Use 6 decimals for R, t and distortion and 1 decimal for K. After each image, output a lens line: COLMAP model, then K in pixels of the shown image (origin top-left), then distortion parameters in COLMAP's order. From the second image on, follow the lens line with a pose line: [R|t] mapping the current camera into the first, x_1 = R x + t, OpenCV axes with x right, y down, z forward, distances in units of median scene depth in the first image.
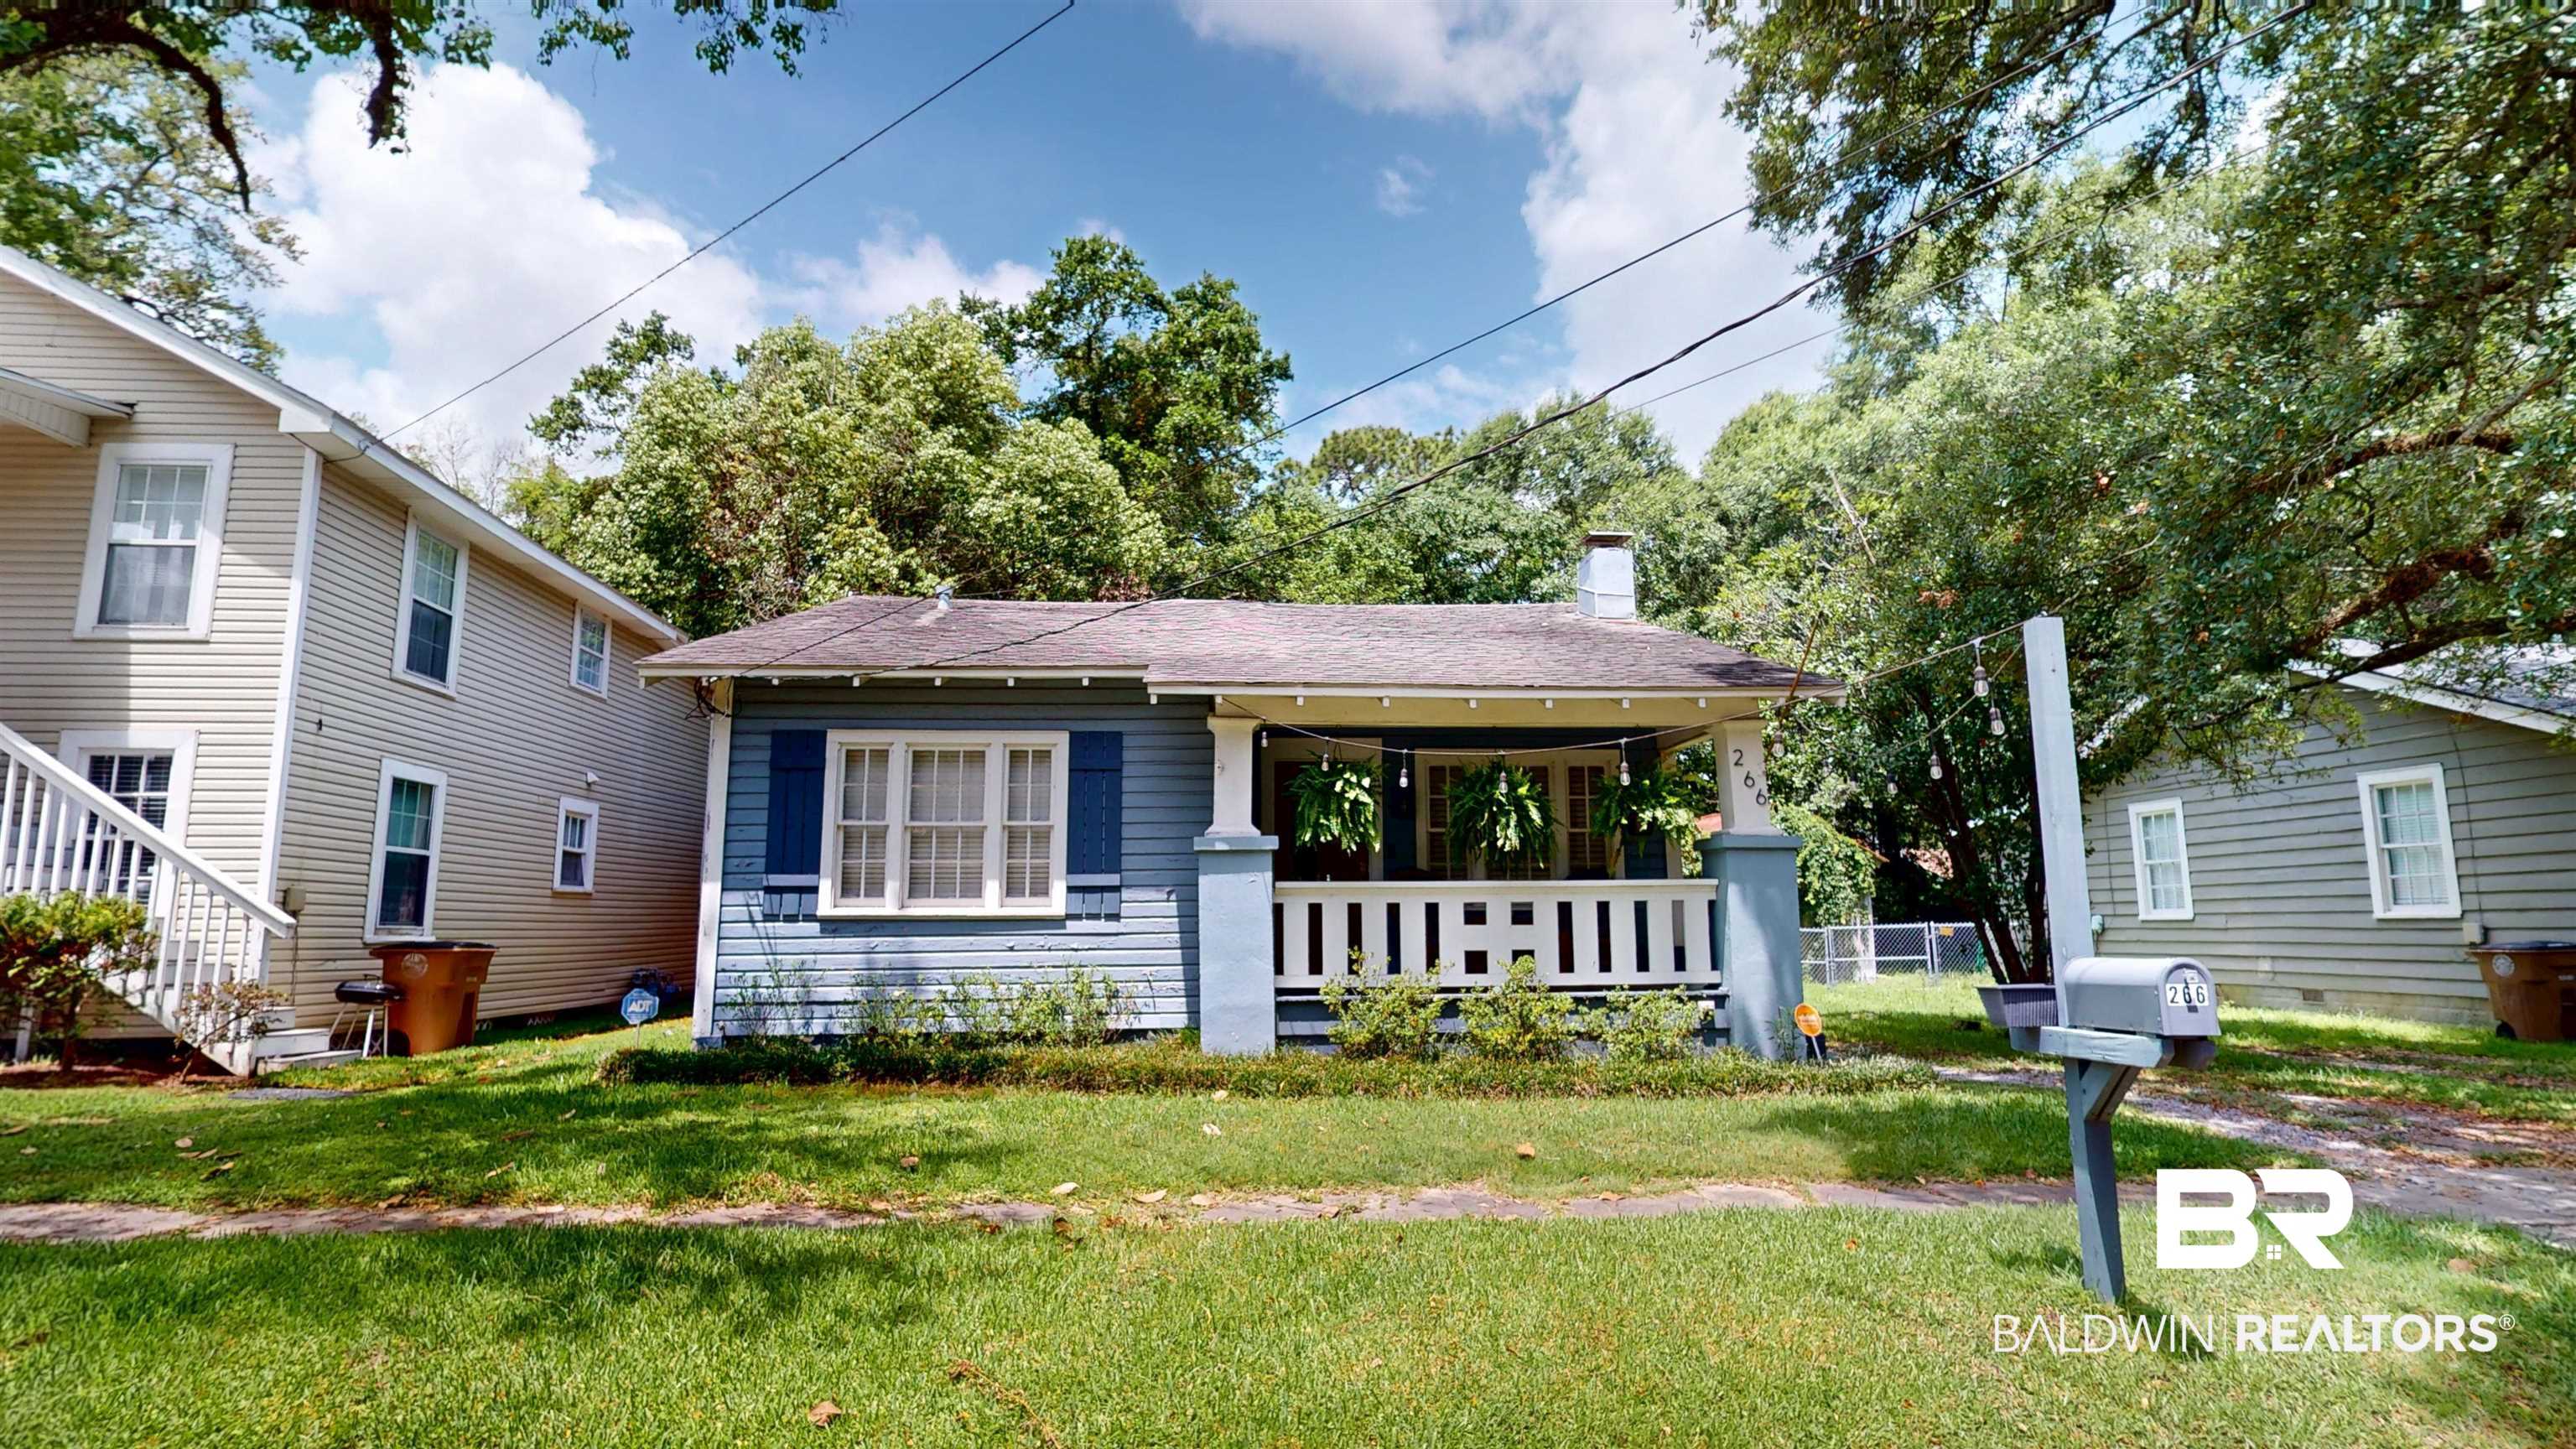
lens RADIAL K [[1383.9, 0, 1291.9], [0, 1383.9, 728.3], [0, 0, 1]] dist [0.047564, 0.000316]
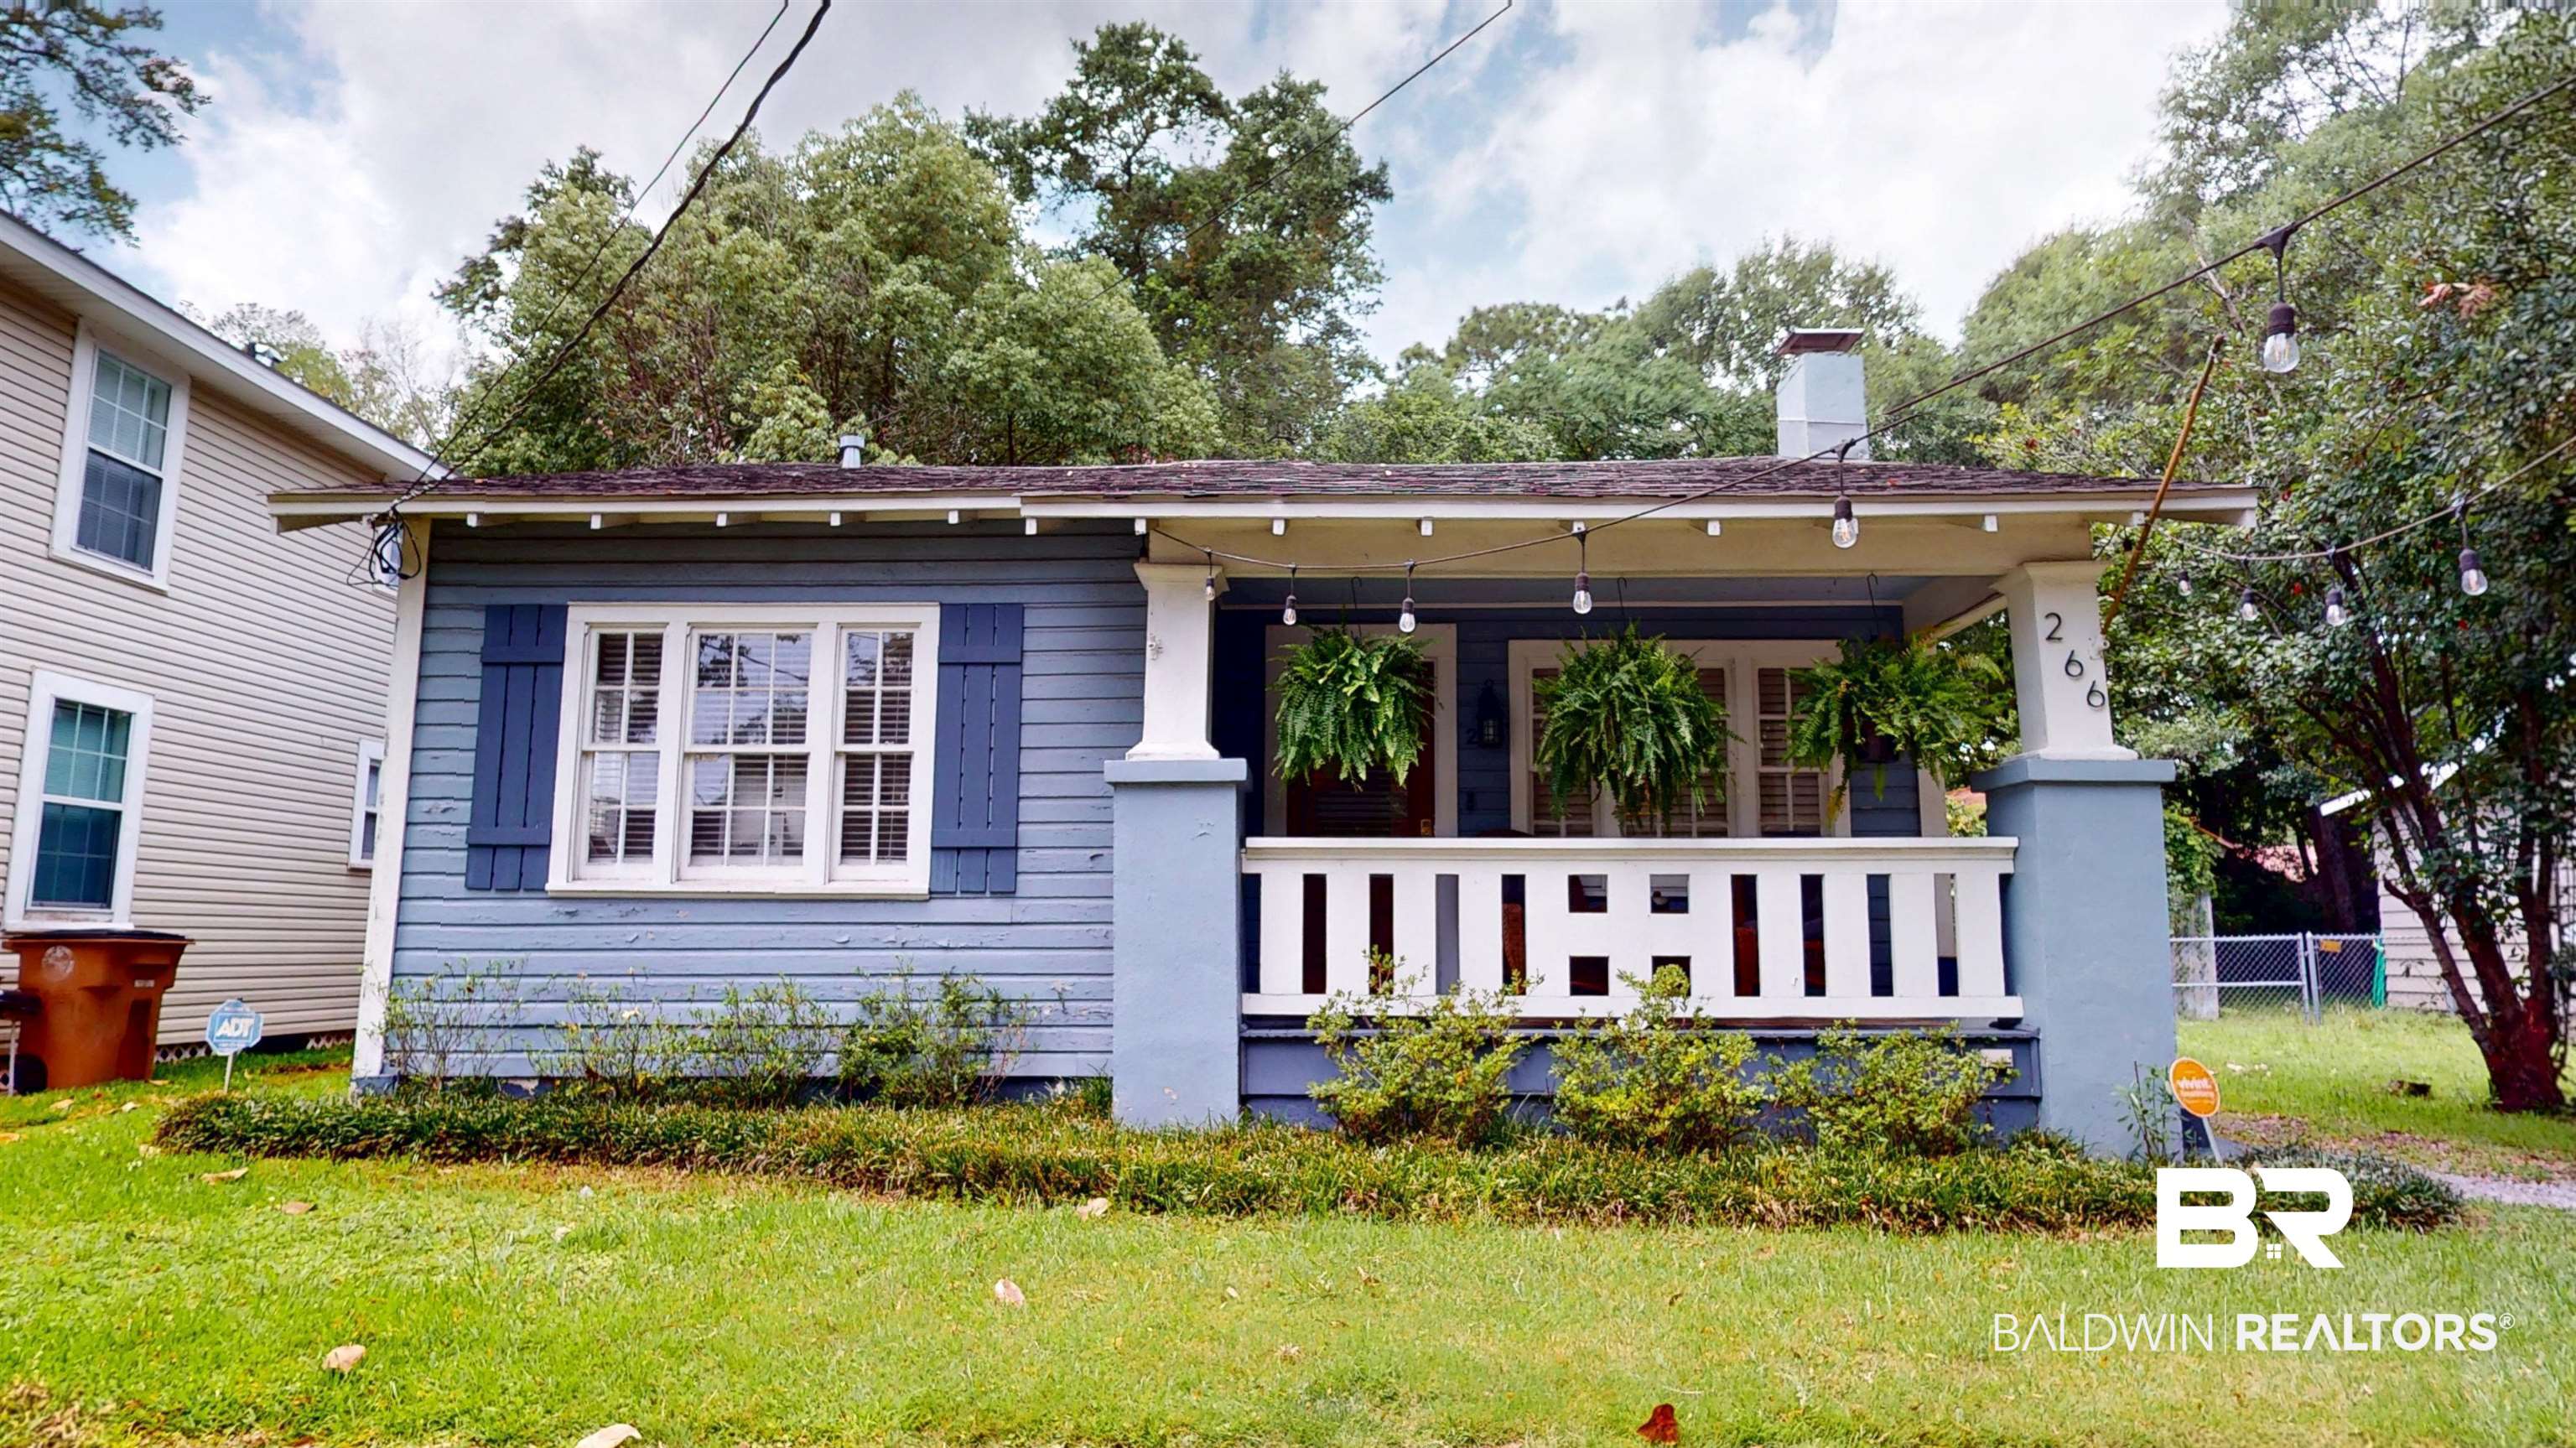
lens RADIAL K [[1579.2, 0, 1288.0], [0, 1579.2, 724.0], [0, 0, 1]] dist [0.032400, 0.001616]
pose [[0.994013, -0.005376, -0.109125, 0.075095], [0.006037, 0.999965, 0.005723, 0.053826], [0.109090, -0.006347, 0.994012, 0.300622]]
